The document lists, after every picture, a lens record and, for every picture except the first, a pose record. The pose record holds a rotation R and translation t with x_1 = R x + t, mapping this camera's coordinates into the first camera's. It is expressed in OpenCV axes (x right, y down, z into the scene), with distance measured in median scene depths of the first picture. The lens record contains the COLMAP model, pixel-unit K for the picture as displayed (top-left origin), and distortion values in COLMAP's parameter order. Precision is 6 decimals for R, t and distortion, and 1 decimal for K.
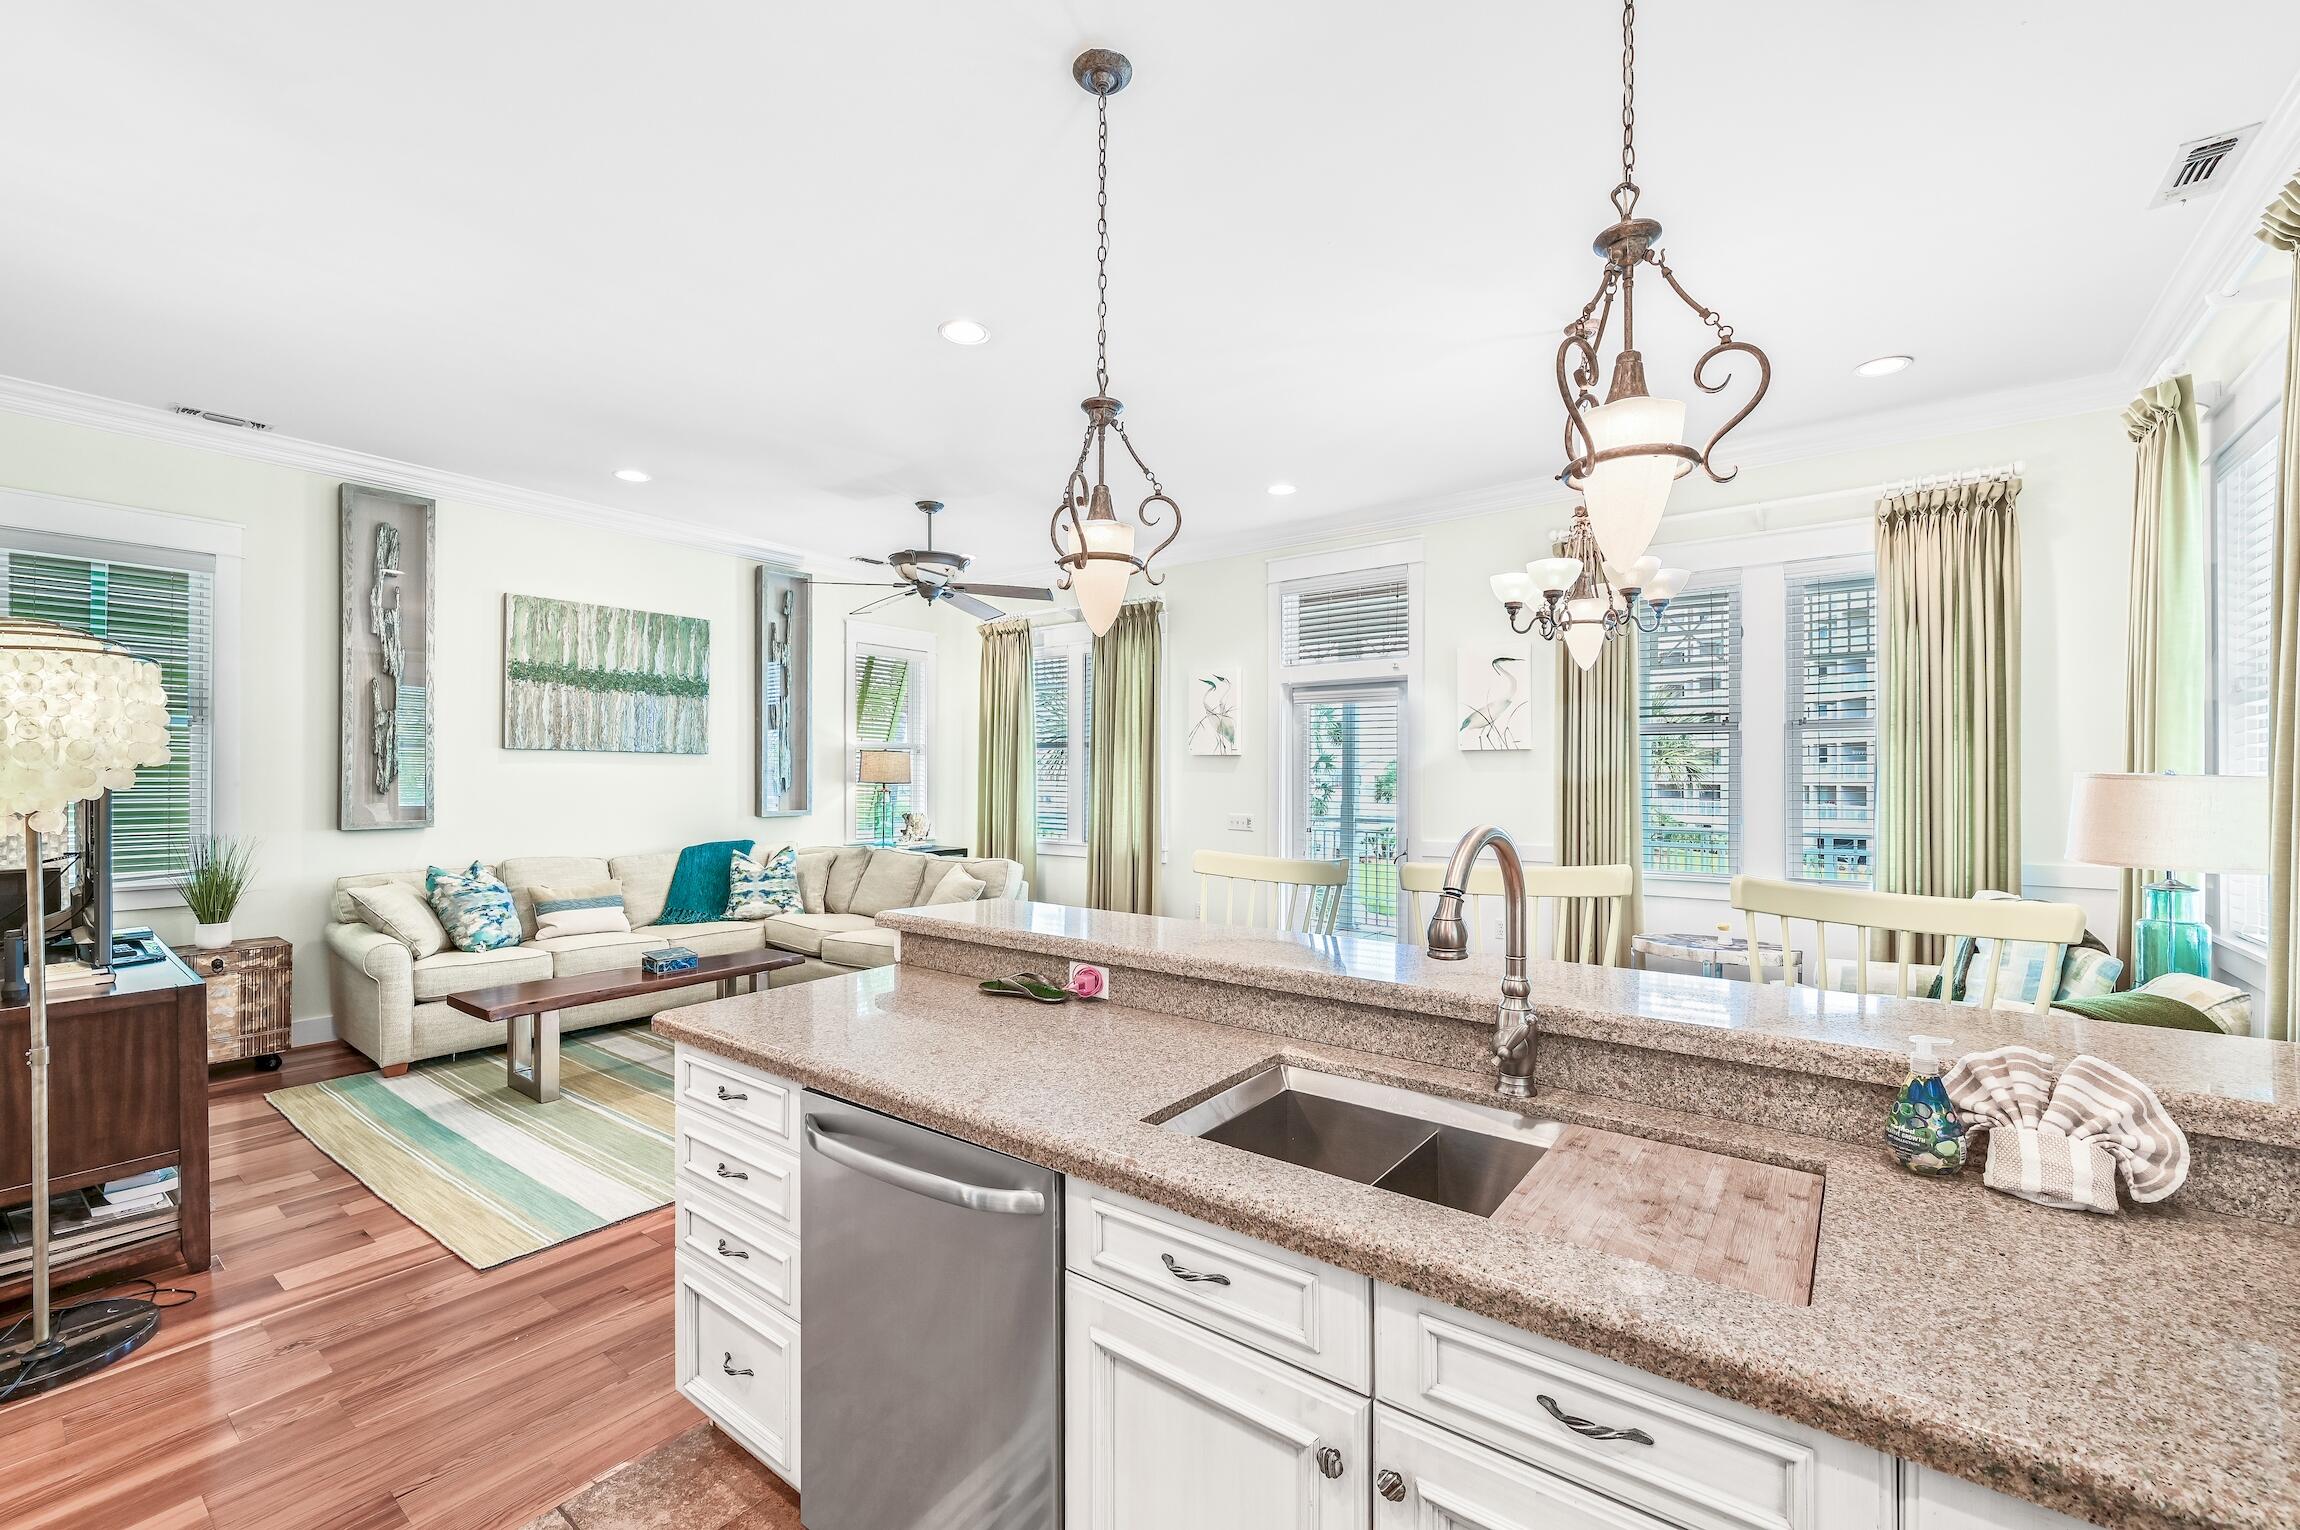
lens RADIAL K [[934.4, 0, 1146.7], [0, 934.4, 764.6], [0, 0, 1]] dist [-0.002267, 0.000996]
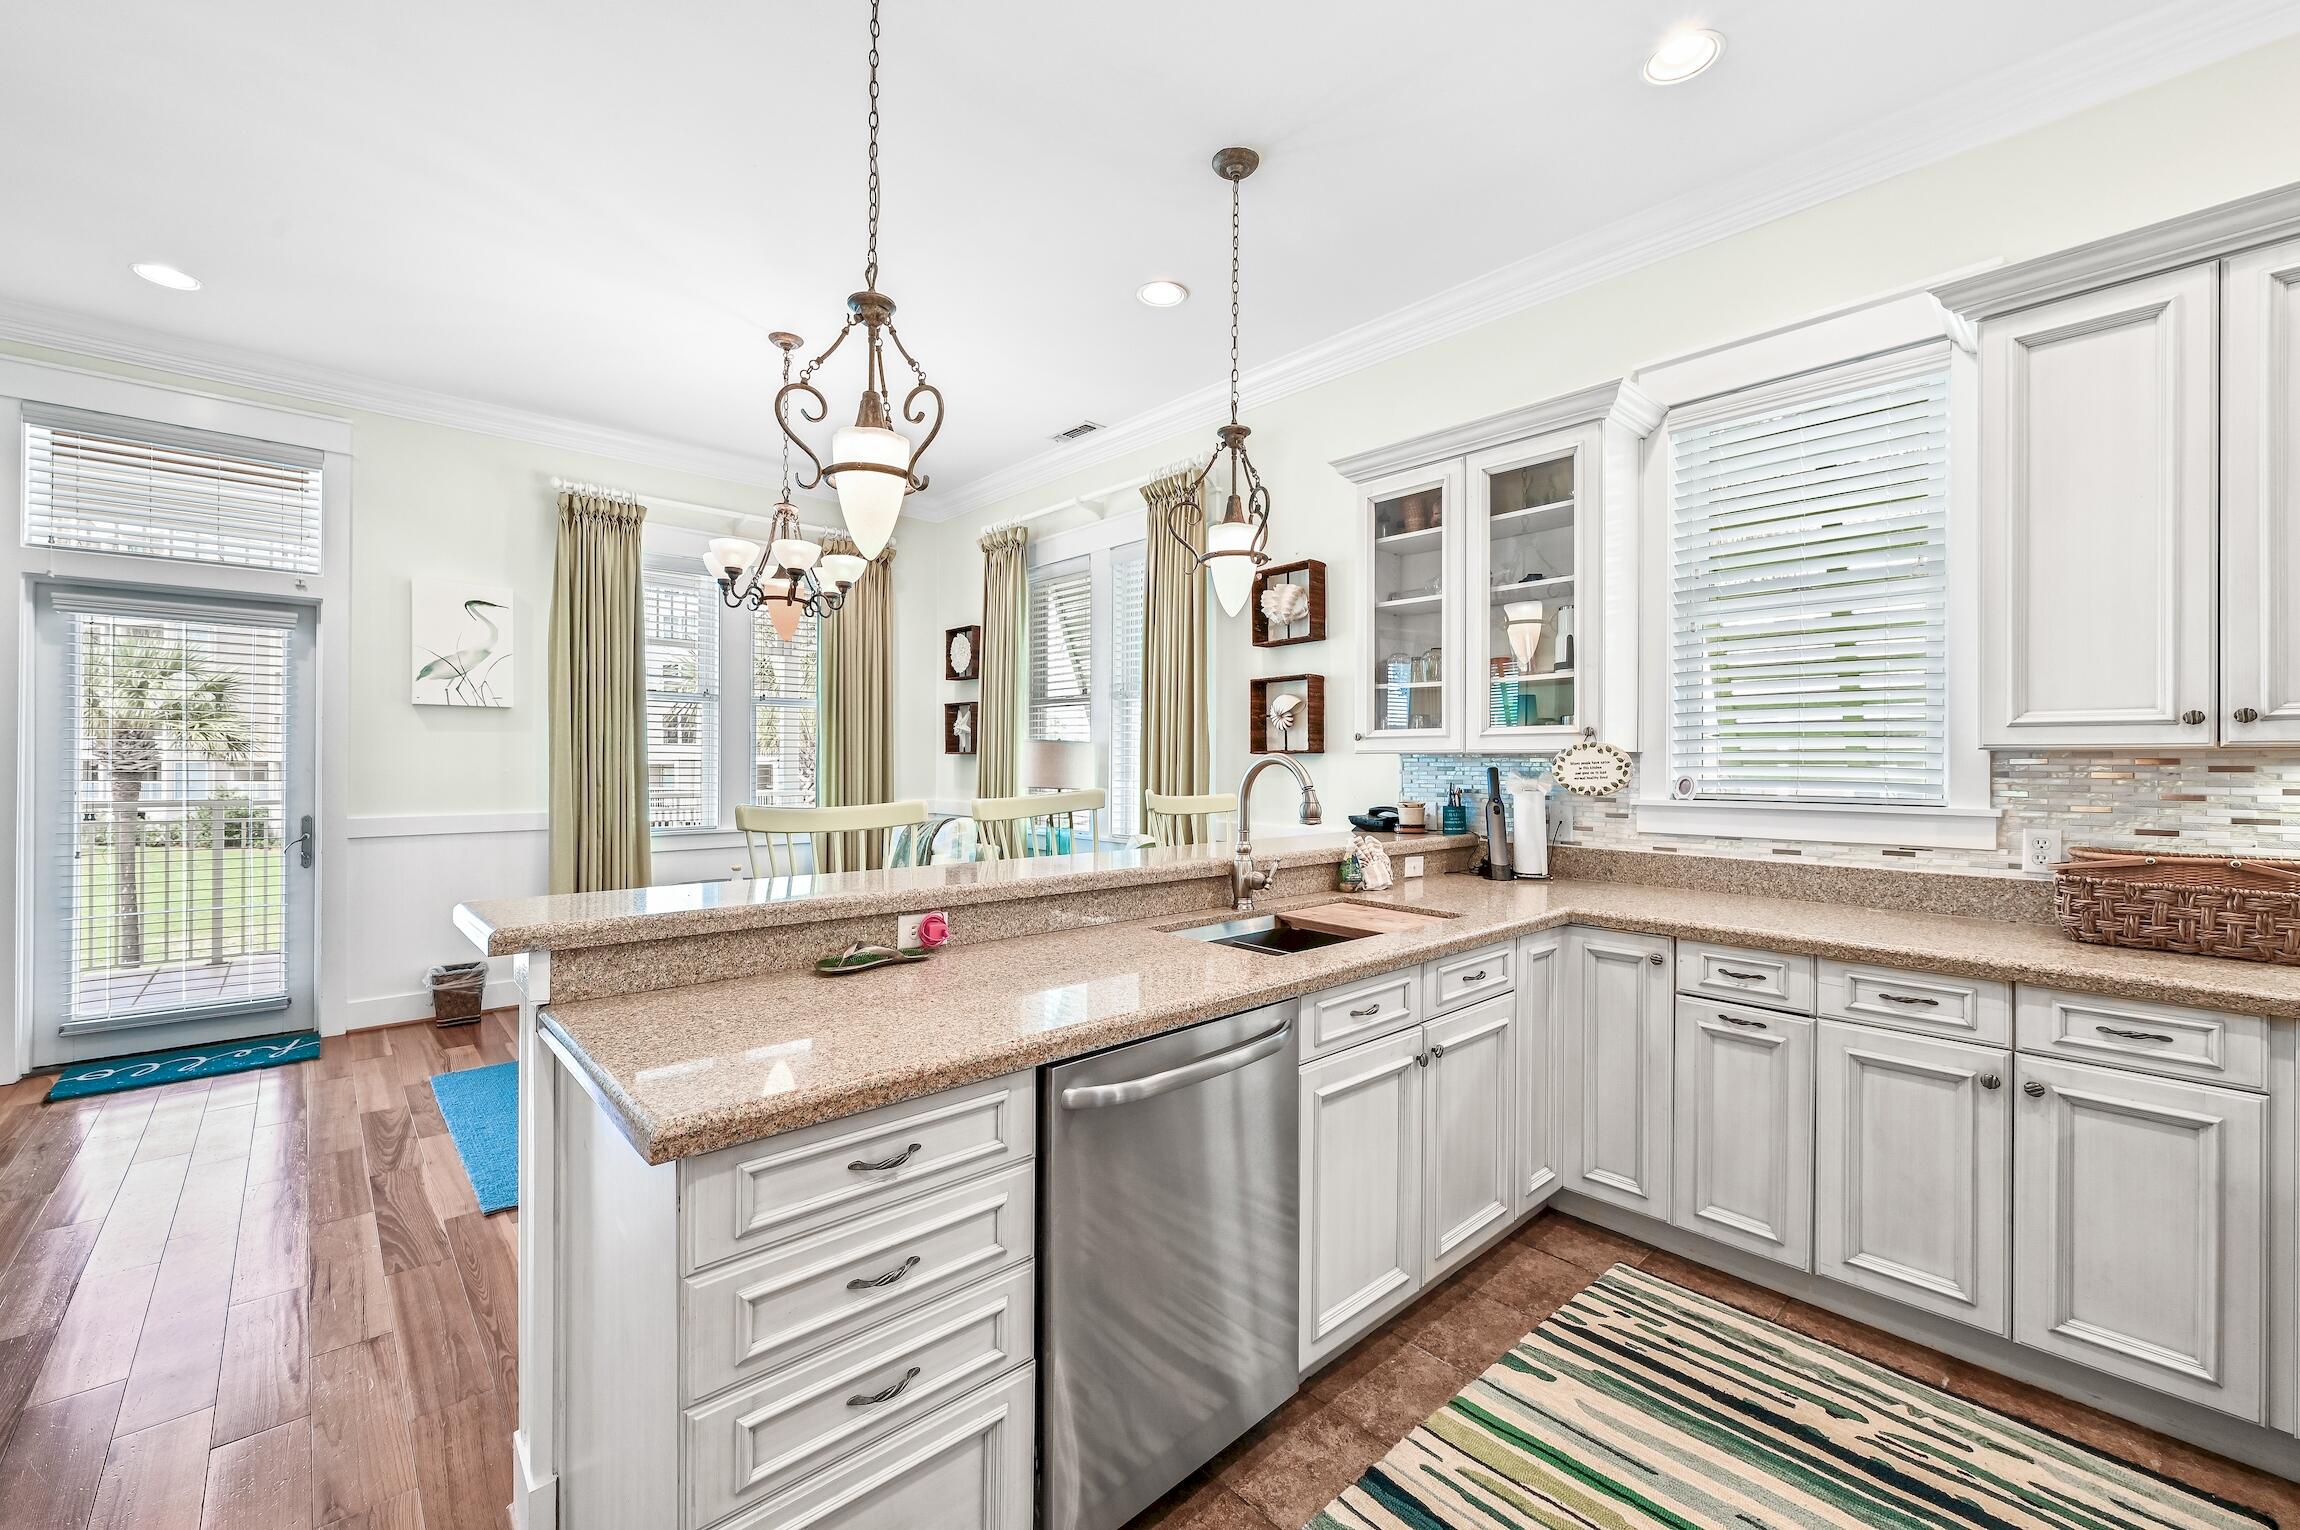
lens RADIAL K [[934.4, 0, 1156.1], [0, 934.4, 767.6], [0, 0, 1]] dist [-0.002267, 0.000996]
pose [[0.177905, -0.005320, 0.984033, -0.352682], [-0.017836, 0.999804, 0.008630, 0.021356], [-0.983886, -0.019087, 0.177775, 0.229962]]
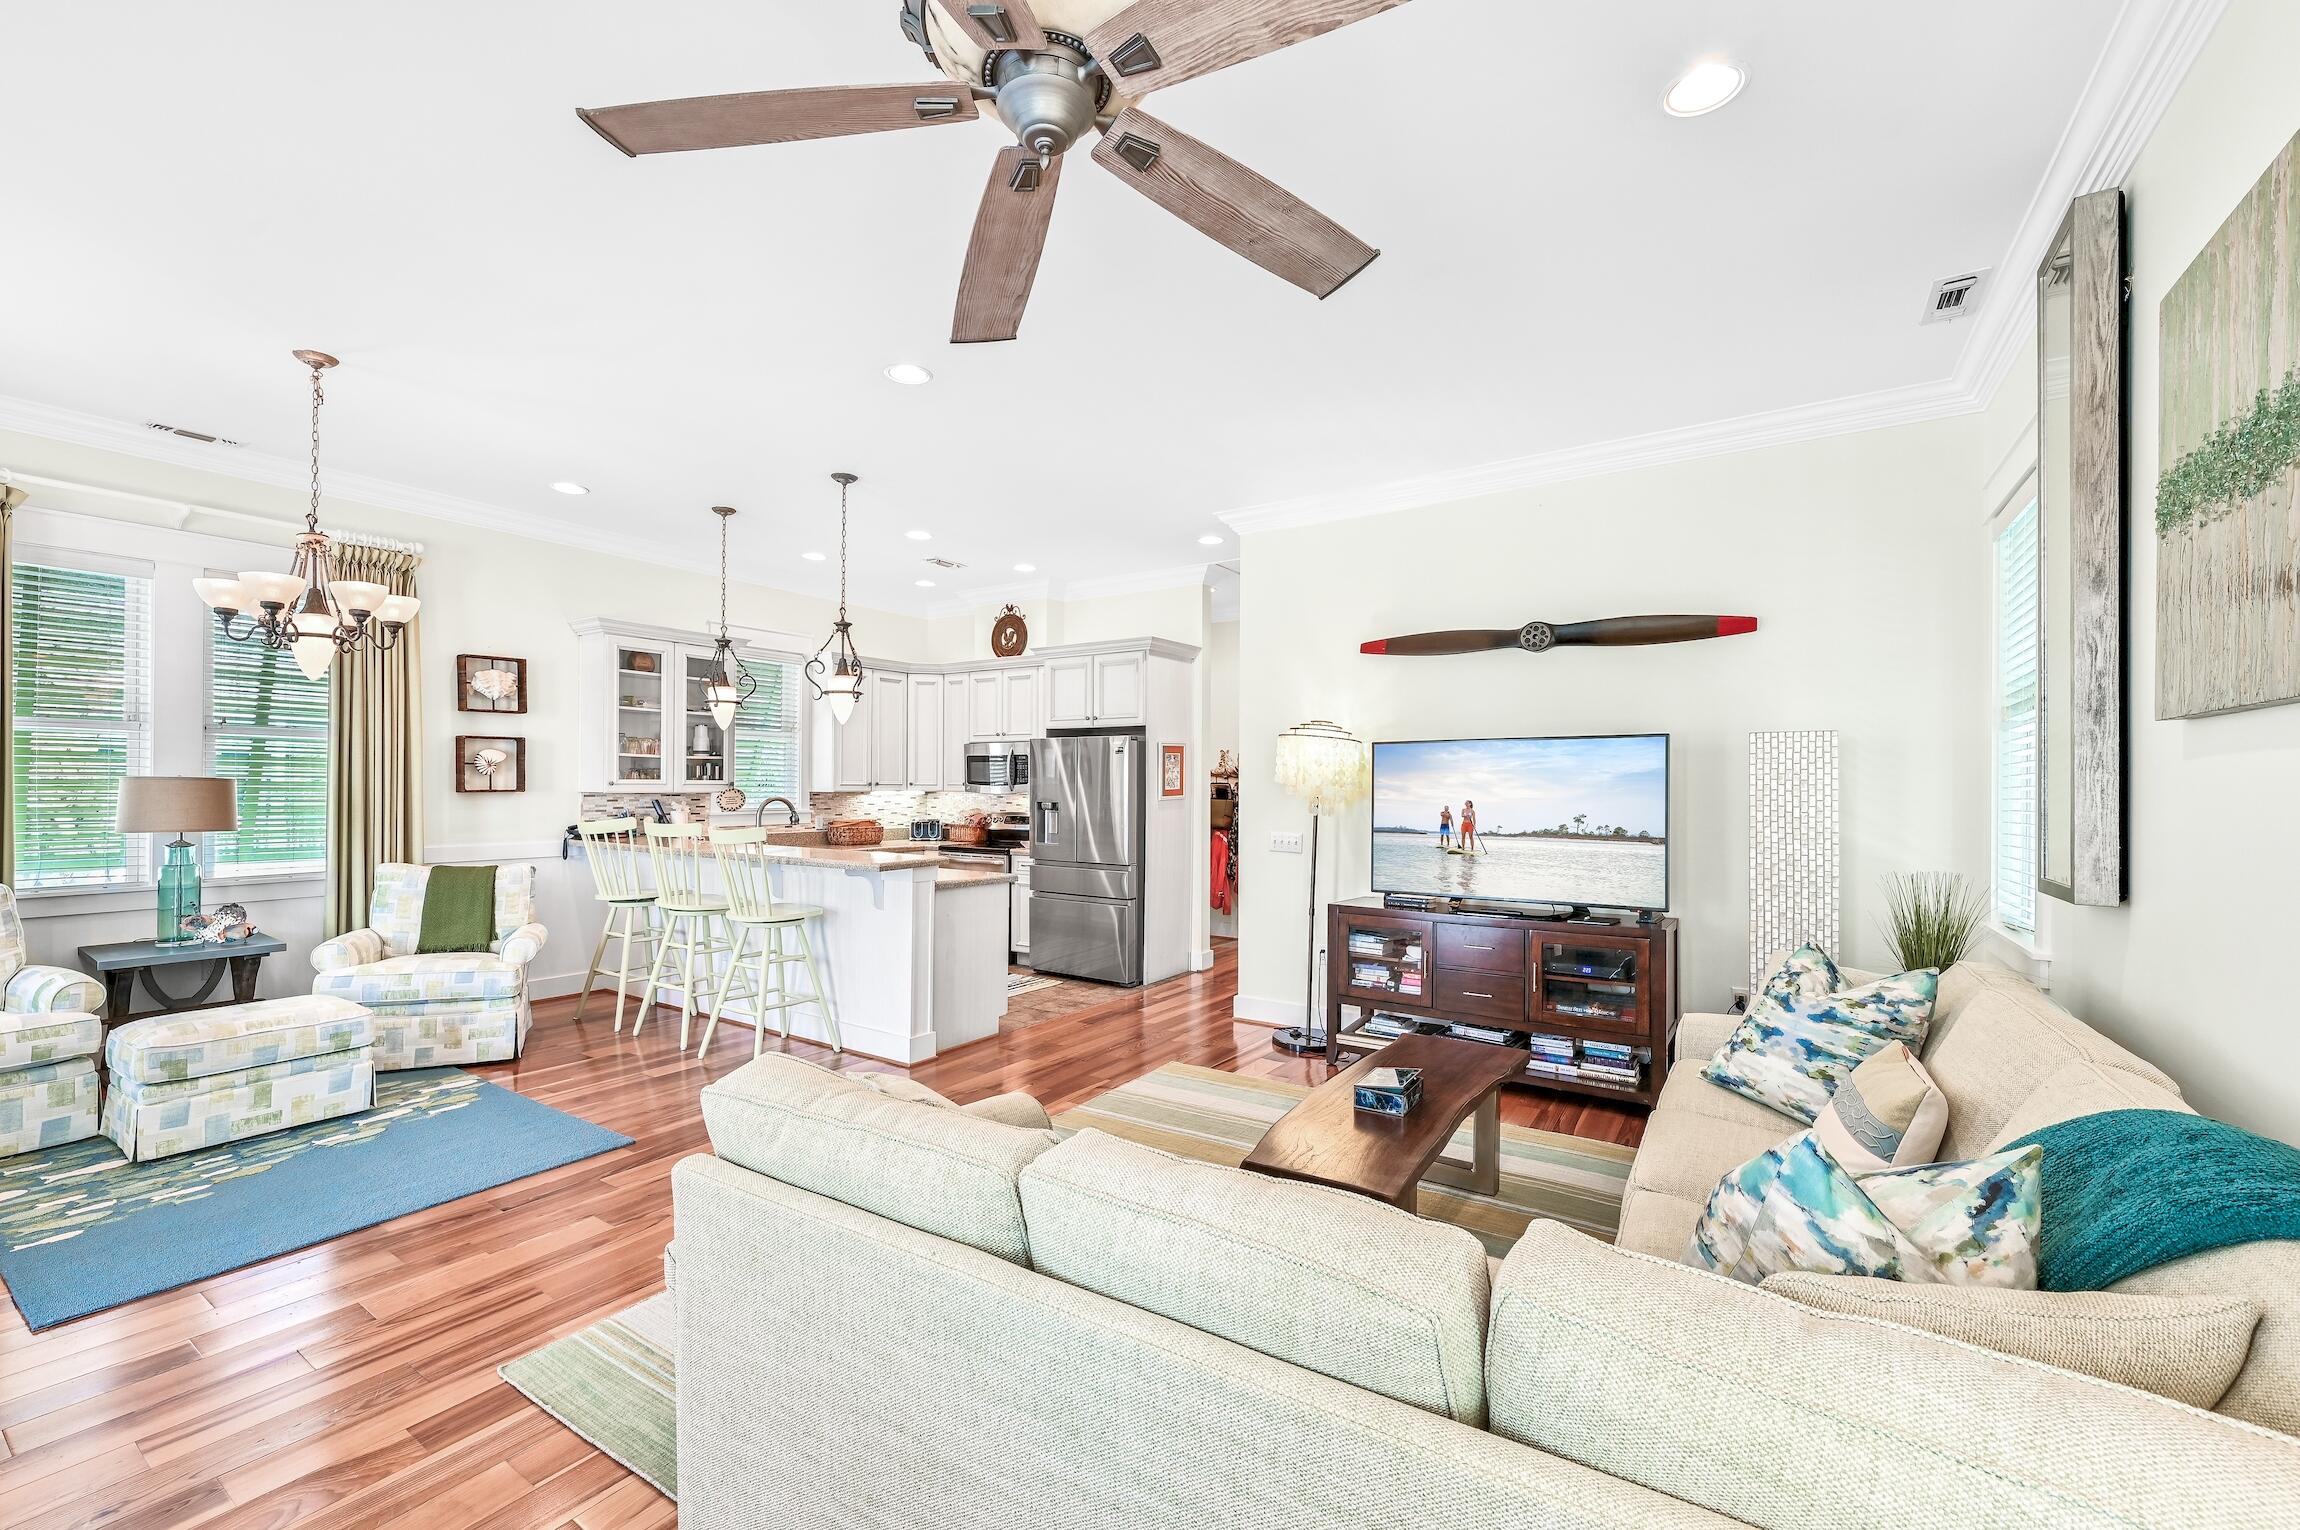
lens RADIAL K [[934.4, 0, 1162.3], [0, 934.4, 784.0], [0, 0, 1]] dist [-0.002267, 0.000996]
pose [[-0.996332, -0.008650, -0.085137, -0.252926], [-0.007402, 0.999861, -0.014971, 0.016016], [0.085254, -0.014286, -0.996257, 1.331707]]
